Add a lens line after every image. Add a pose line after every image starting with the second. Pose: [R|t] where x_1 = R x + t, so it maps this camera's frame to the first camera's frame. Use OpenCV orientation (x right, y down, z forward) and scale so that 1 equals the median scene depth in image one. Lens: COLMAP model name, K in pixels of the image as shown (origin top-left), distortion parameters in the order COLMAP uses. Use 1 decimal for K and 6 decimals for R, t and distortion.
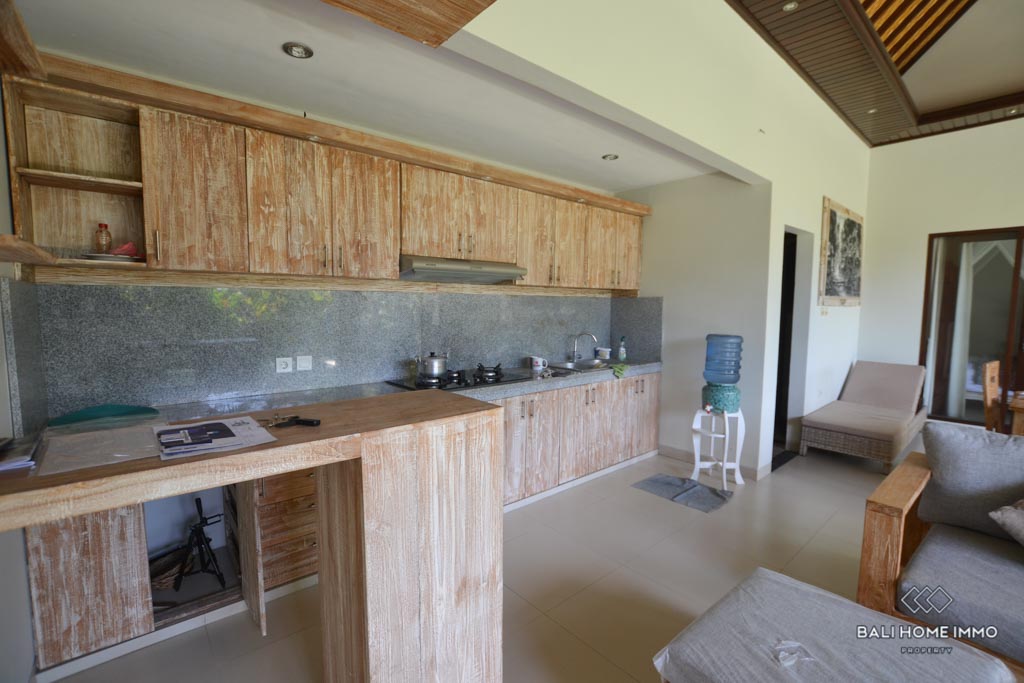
lens RADIAL K [[467.8, 0, 523.1], [0, 467.8, 341.8], [0, 0, 1]] dist [-0.018488, -0.000210]
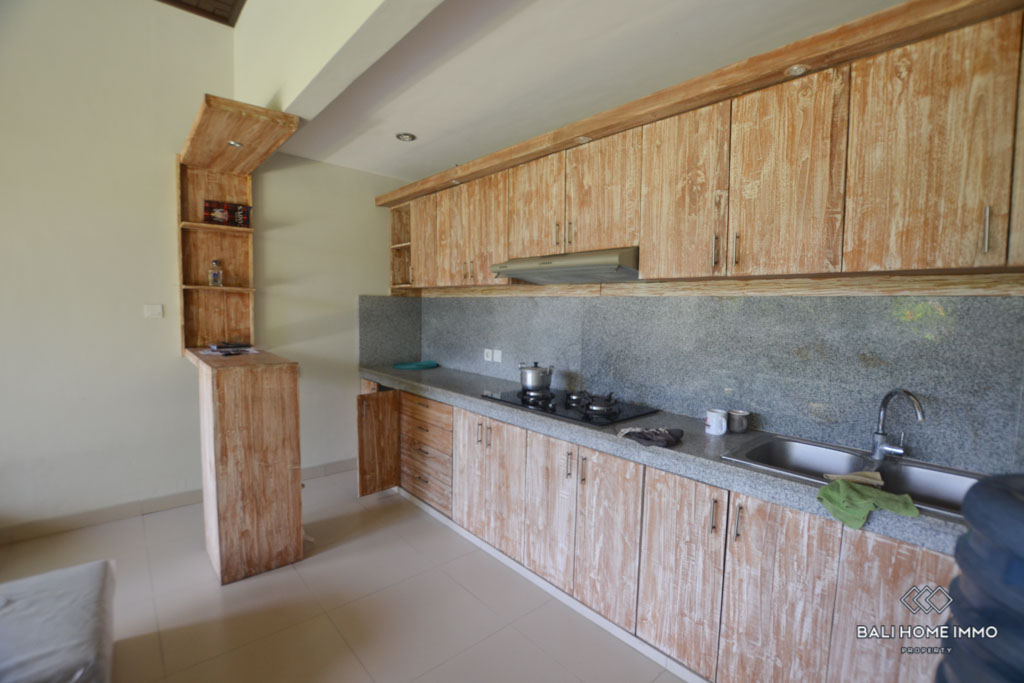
lens RADIAL K [[467.8, 0, 506.2], [0, 467.8, 341.4], [0, 0, 1]] dist [-0.018488, -0.000210]
pose [[-0.026912, 0.064939, -0.997526, 0.675844], [-0.099655, 0.992742, 0.067316, -0.069224], [0.994658, 0.101220, -0.020246, 0.915117]]
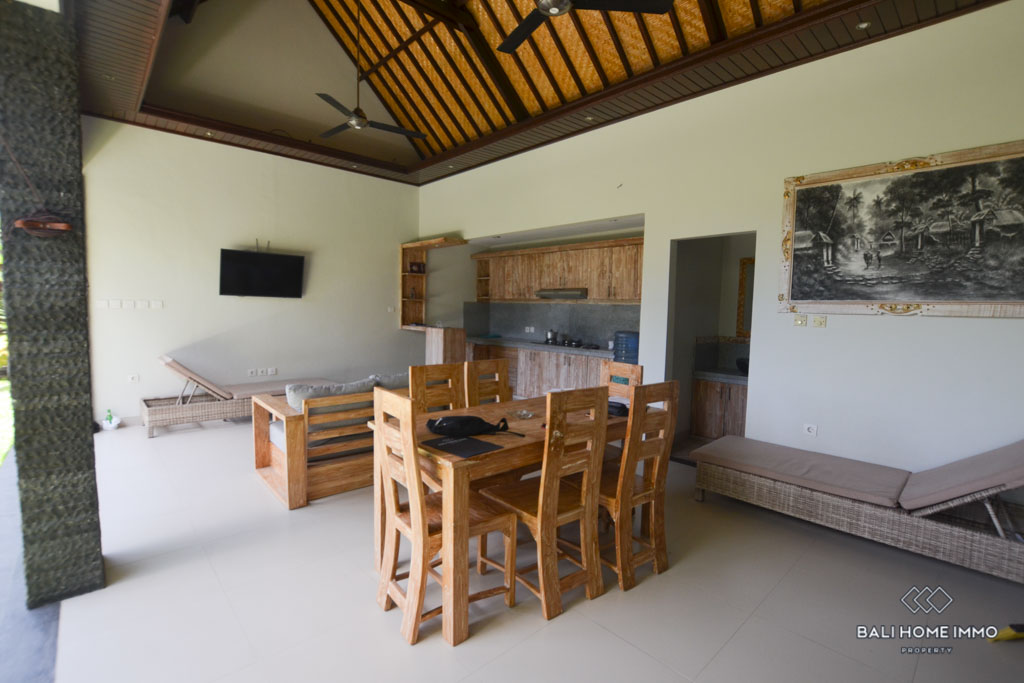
lens RADIAL K [[467.8, 0, 513.8], [0, 467.8, 341.5], [0, 0, 1]] dist [-0.018488, -0.000210]
pose [[0.009968, 0.067541, -0.997667, 2.053665], [-0.099610, 0.992821, 0.066218, -0.050730], [0.994977, 0.098718, 0.016624, 0.745067]]
